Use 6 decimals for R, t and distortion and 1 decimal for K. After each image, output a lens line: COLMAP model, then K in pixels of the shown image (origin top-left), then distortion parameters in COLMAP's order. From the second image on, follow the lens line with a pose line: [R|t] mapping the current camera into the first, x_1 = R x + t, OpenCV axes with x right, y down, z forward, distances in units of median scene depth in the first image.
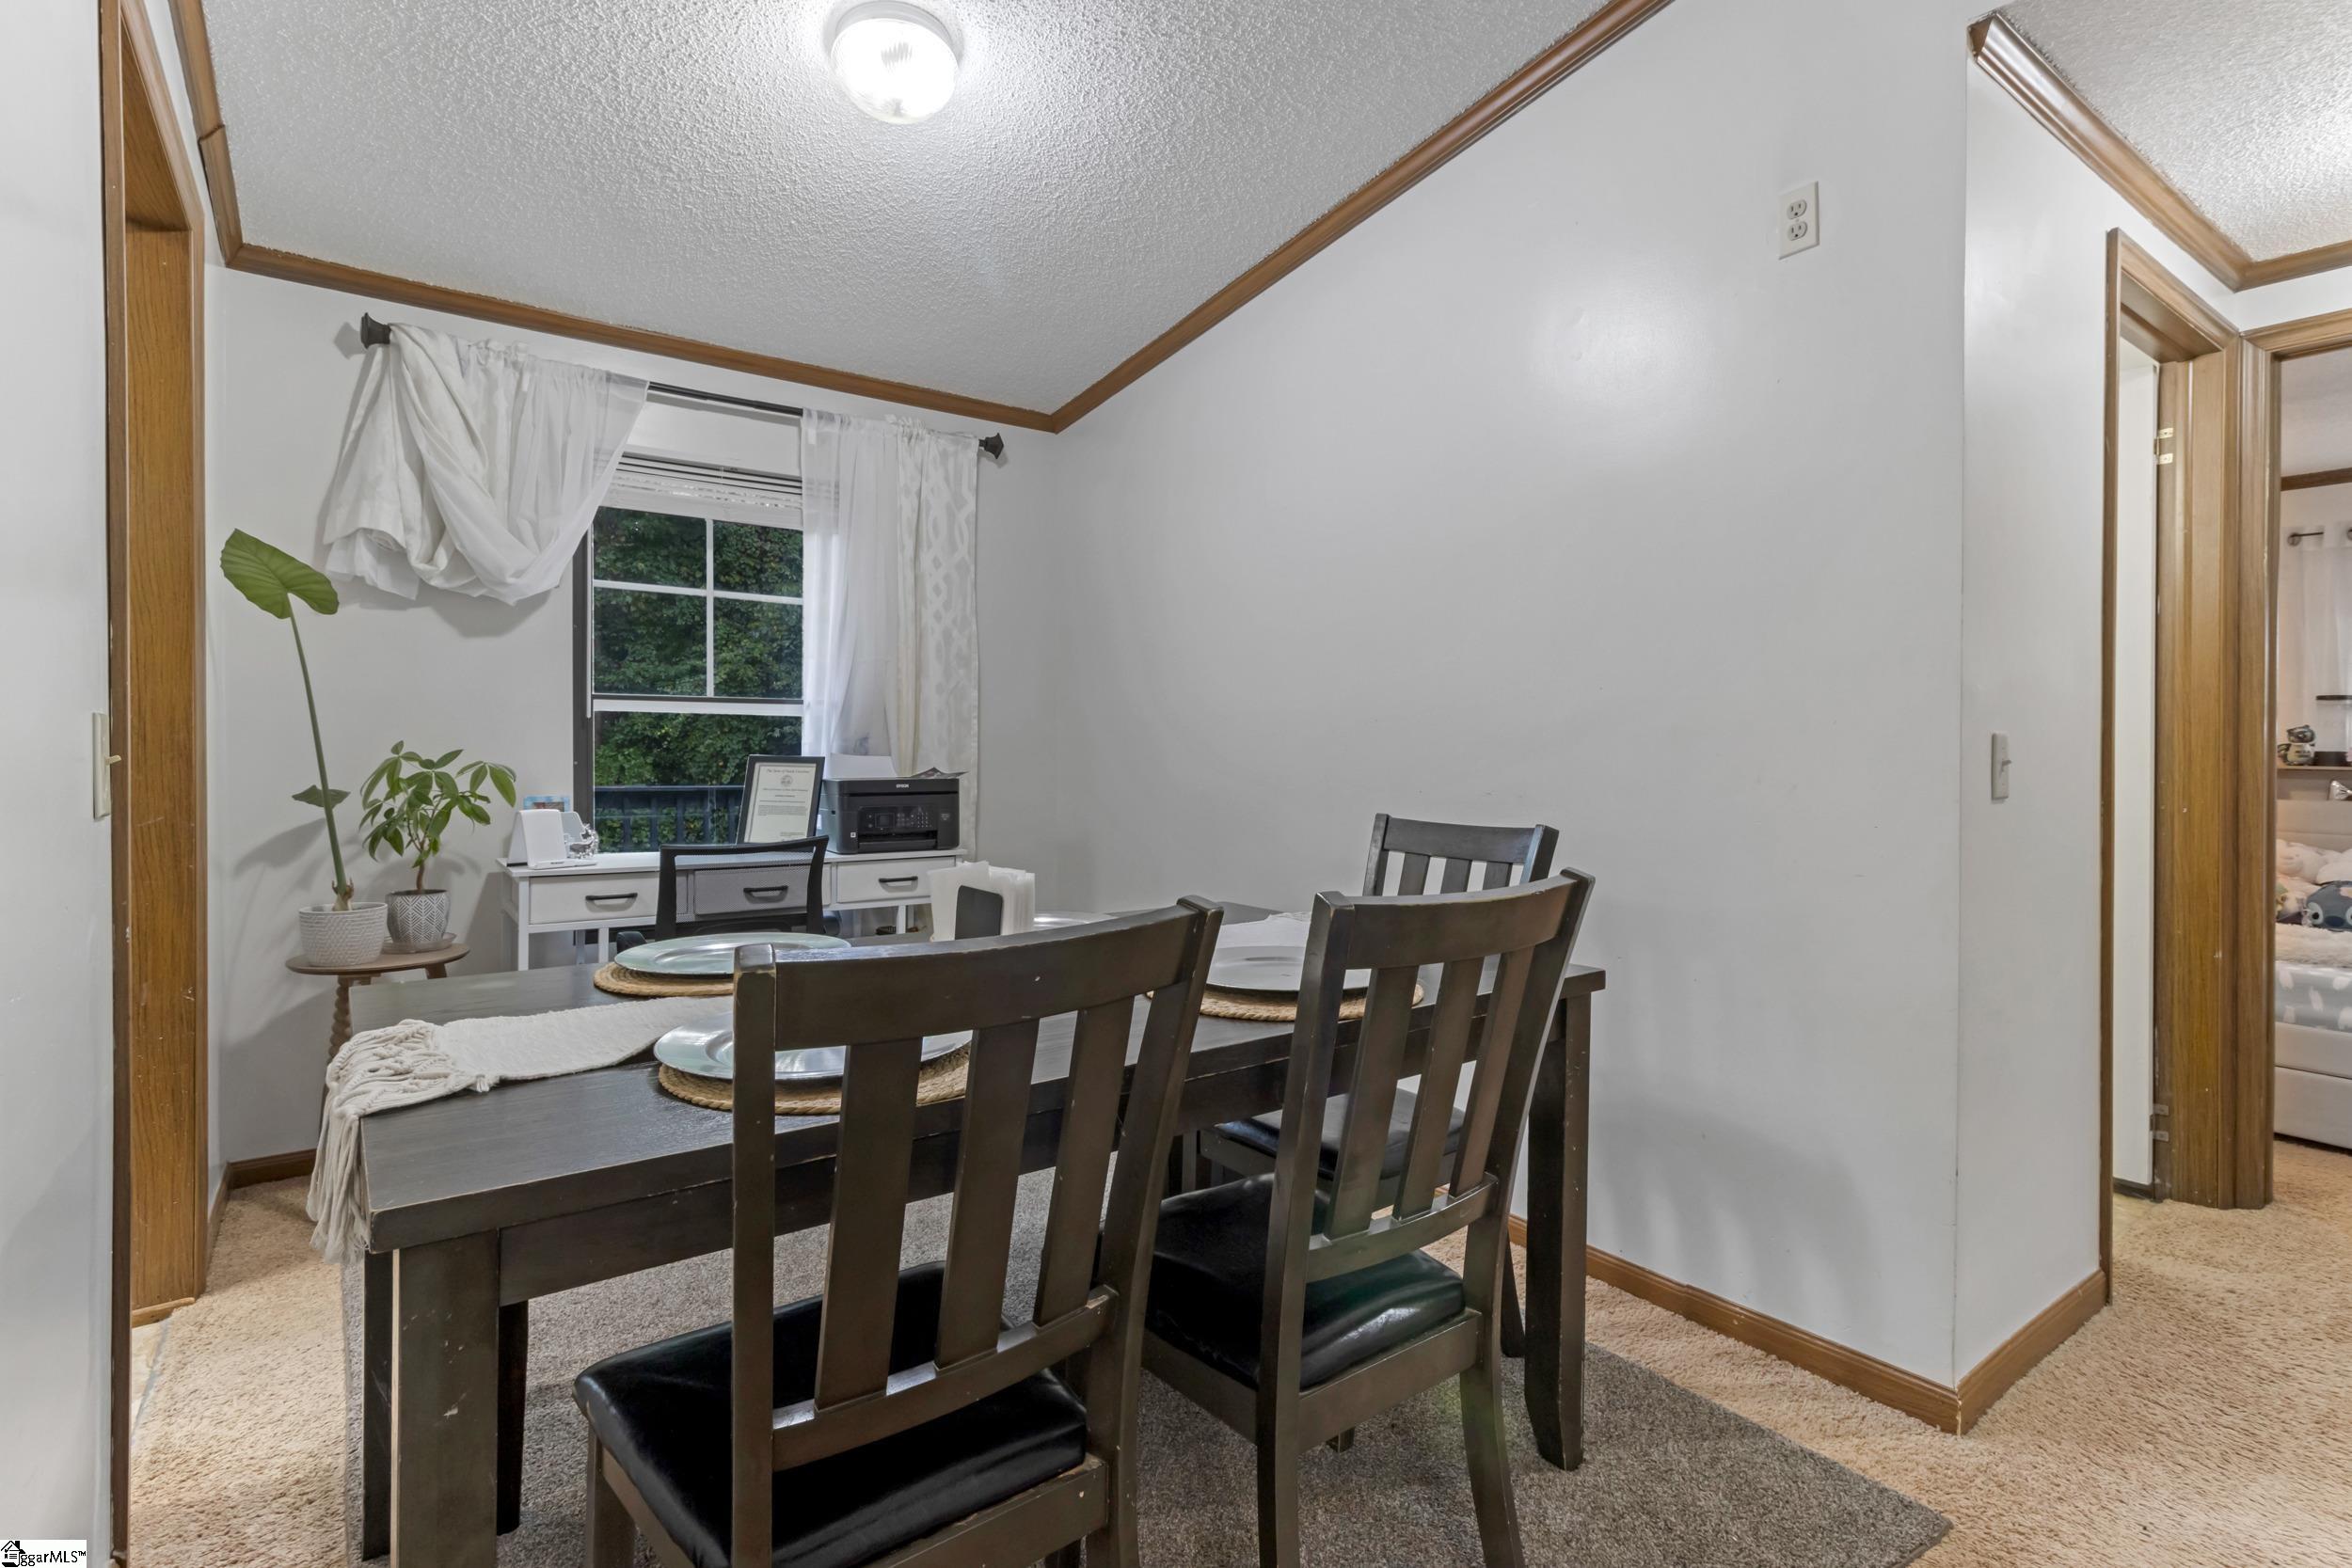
lens RADIAL K [[1084.3, 0, 1176.0], [0, 1084.3, 784.0], [0, 0, 1]] dist [-0.000609, 0.008415]
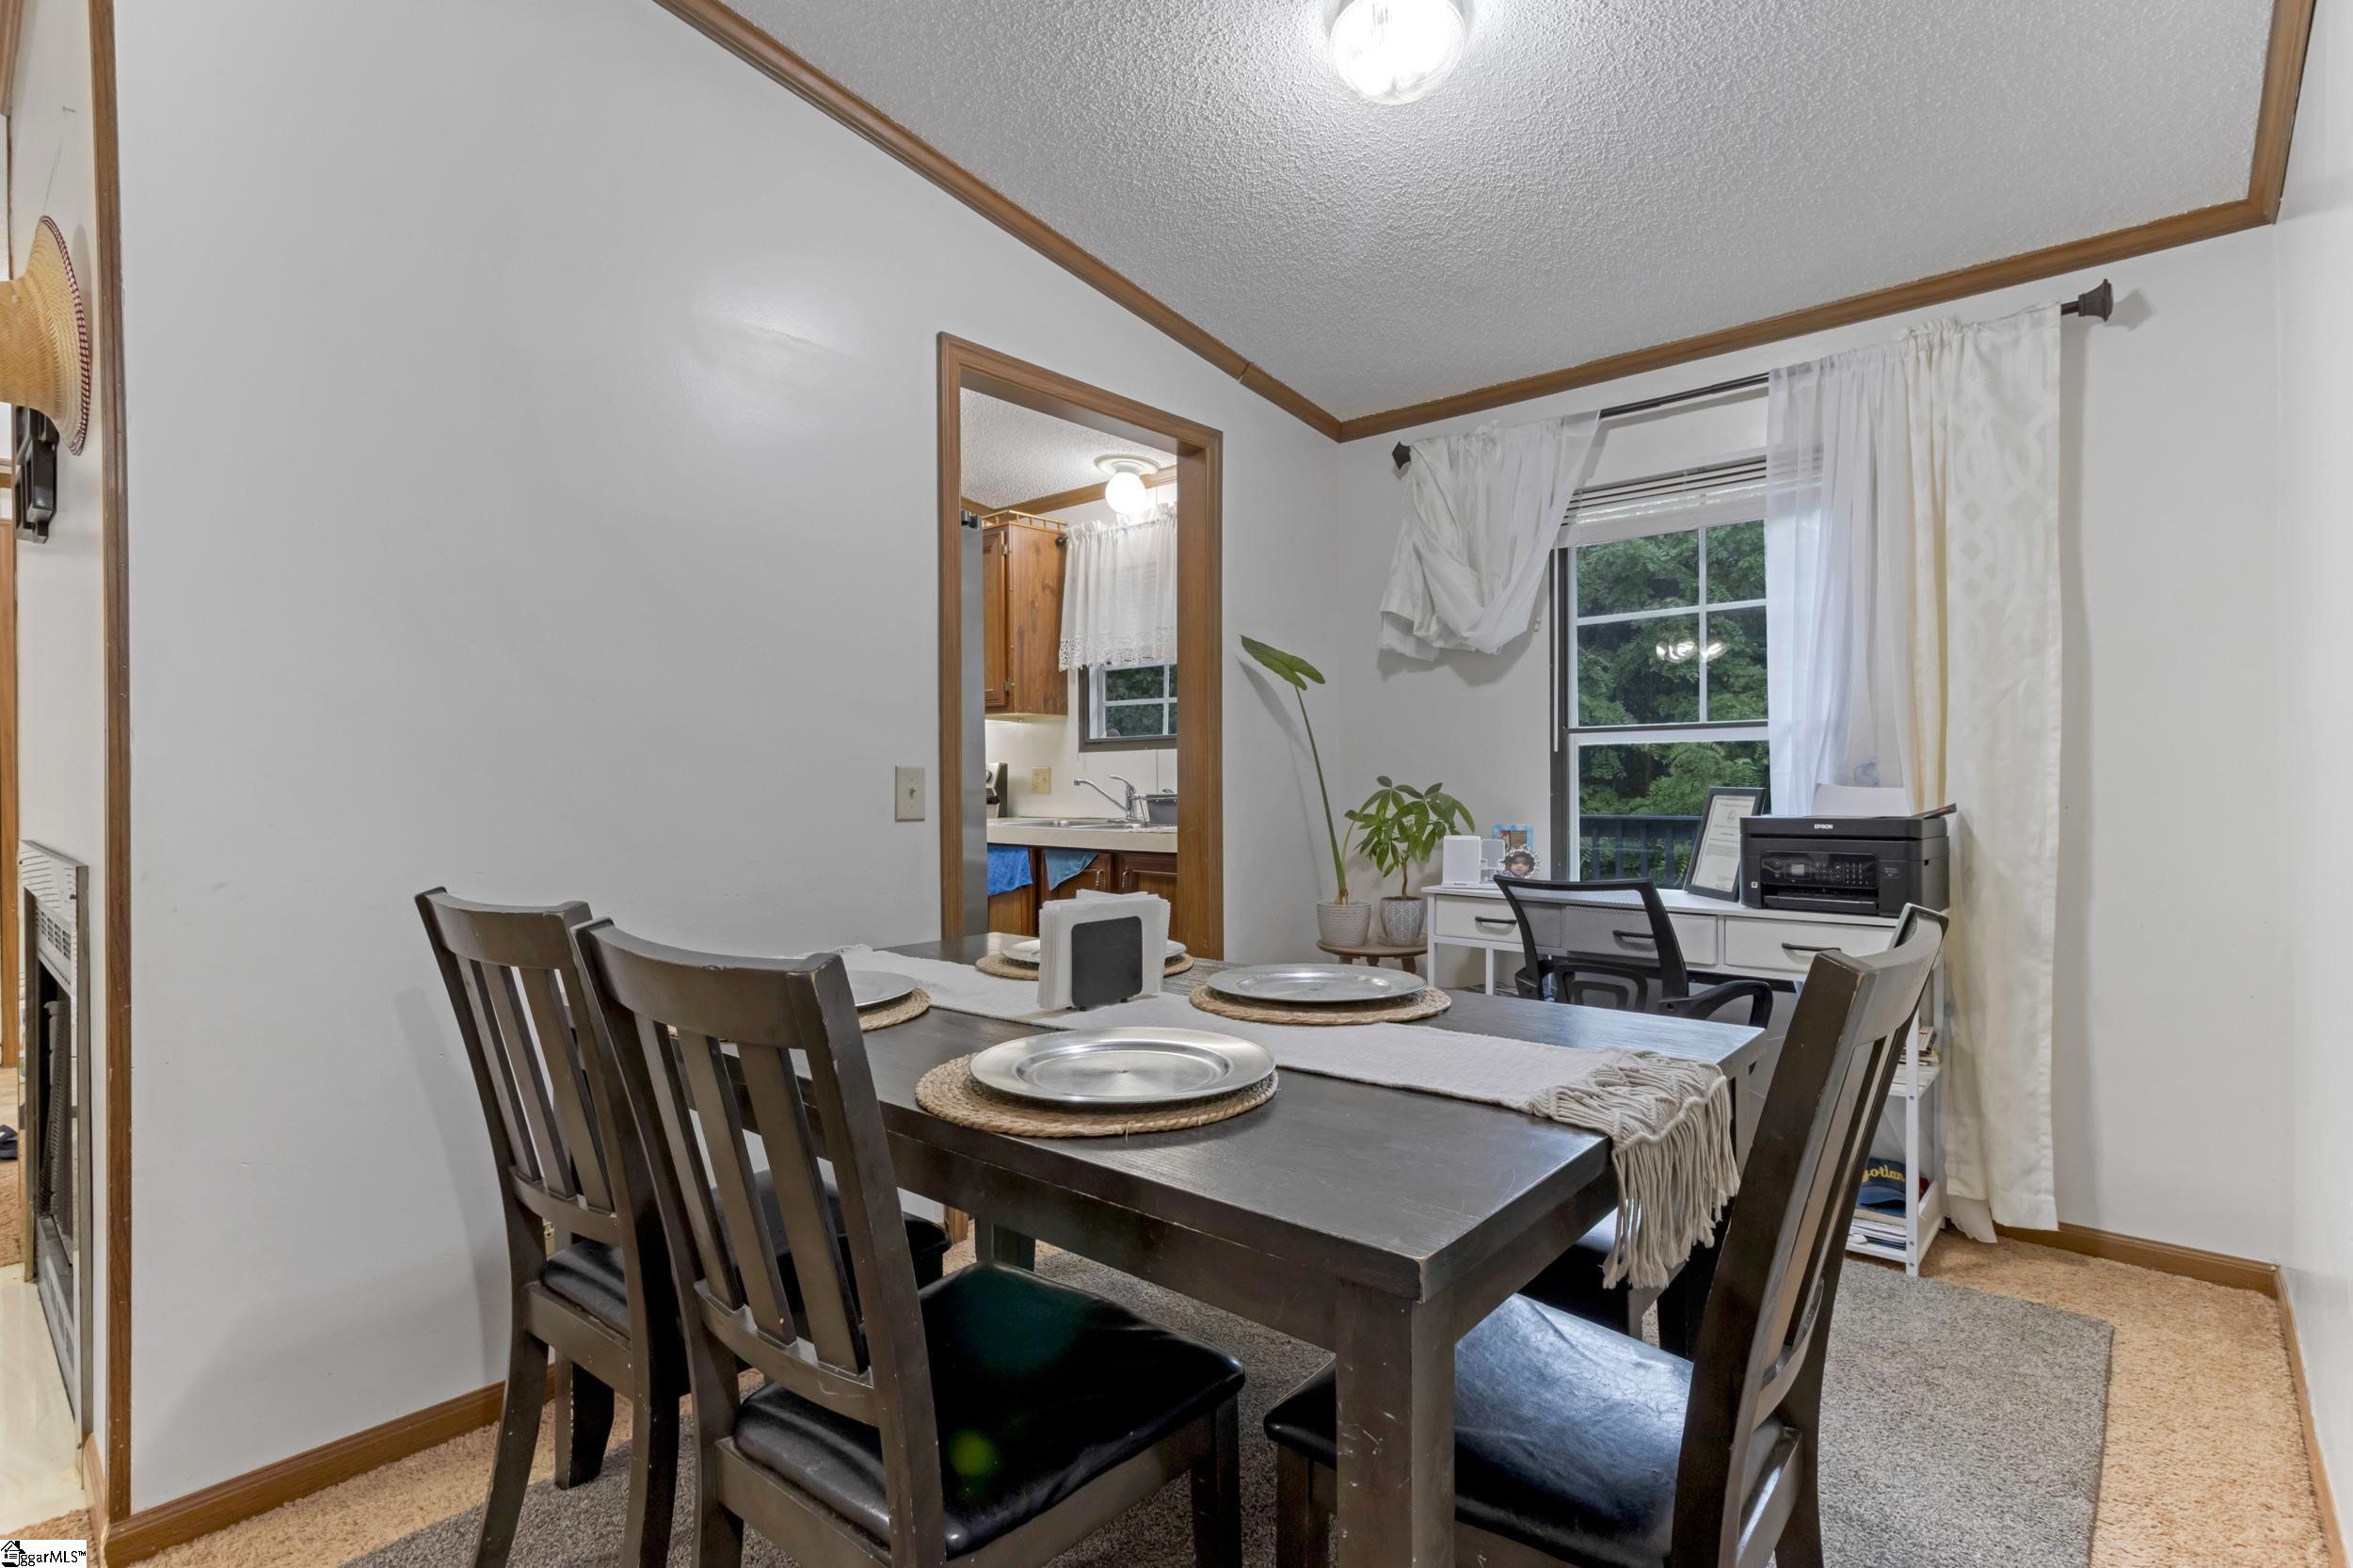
lens RADIAL K [[1081.3, 0, 1177.8], [0, 1081.3, 813.1], [0, 0, 1]] dist [0.000564, 0.000476]
pose [[0.266500, 0.021629, -0.963592, 0.362196], [-0.020415, 0.999651, 0.016792, -0.011422], [0.963619, 0.015197, 0.266848, 0.359710]]
